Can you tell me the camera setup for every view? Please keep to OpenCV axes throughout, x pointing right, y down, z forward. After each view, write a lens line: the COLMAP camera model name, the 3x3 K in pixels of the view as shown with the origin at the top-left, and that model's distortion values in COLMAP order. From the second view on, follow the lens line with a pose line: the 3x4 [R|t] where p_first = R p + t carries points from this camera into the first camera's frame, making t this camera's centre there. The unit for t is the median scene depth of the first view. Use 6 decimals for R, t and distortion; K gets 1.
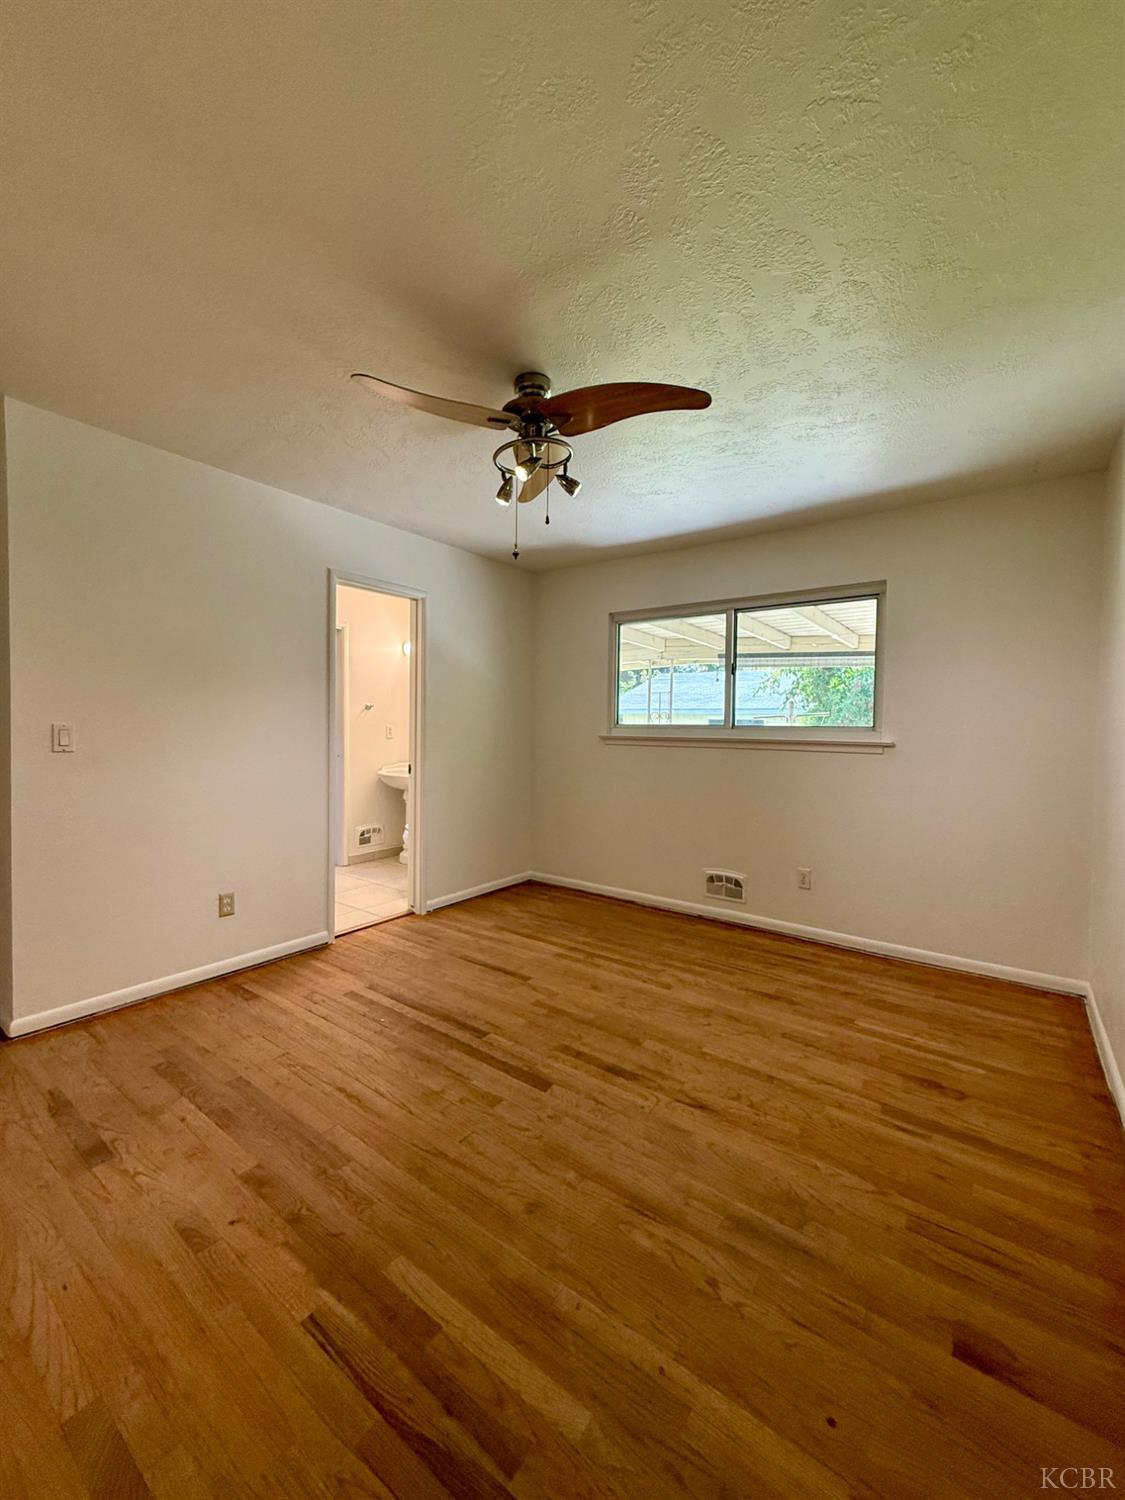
lens RADIAL K [[596.8, 0, 566.1], [0, 596.8, 744.1], [0, 0, 1]] dist [-0.000804, 0.000173]
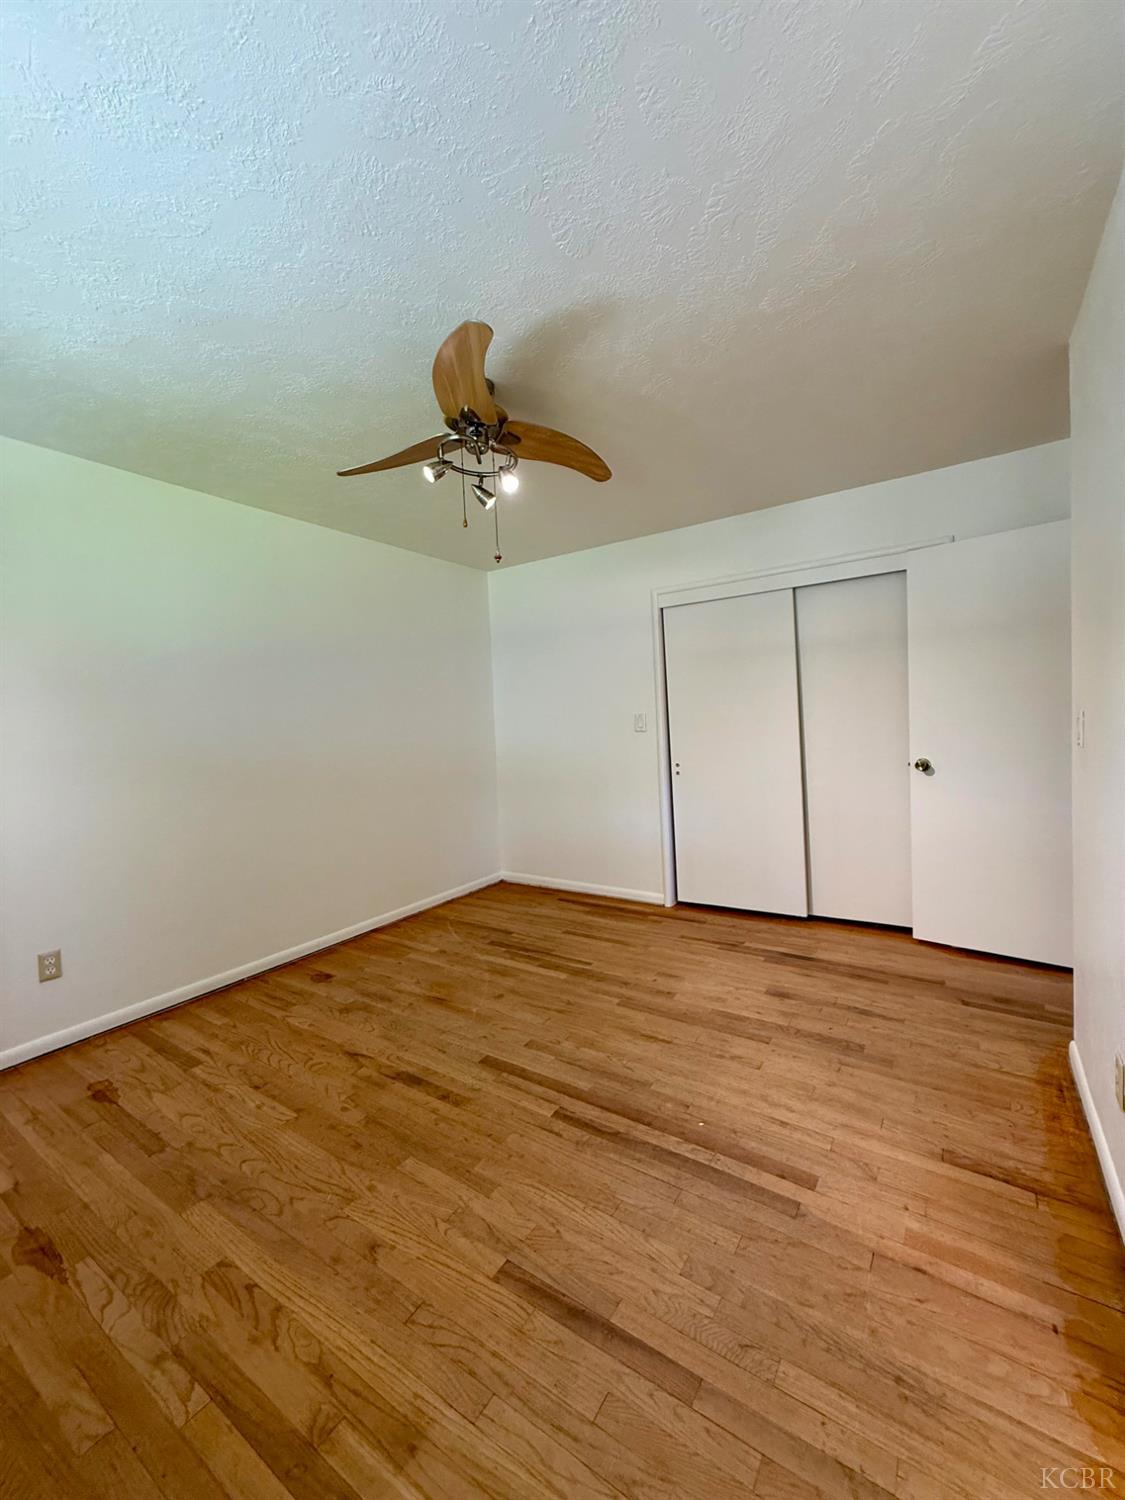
lens RADIAL K [[596.8, 0, 566.1], [0, 596.8, 744.1], [0, 0, 1]] dist [-0.000804, 0.000173]
pose [[-0.998724, 0.026330, -0.043086, -0.143276], [0.023305, 0.997326, 0.069271, -0.069771], [0.044795, 0.068178, -0.996667, 1.983064]]
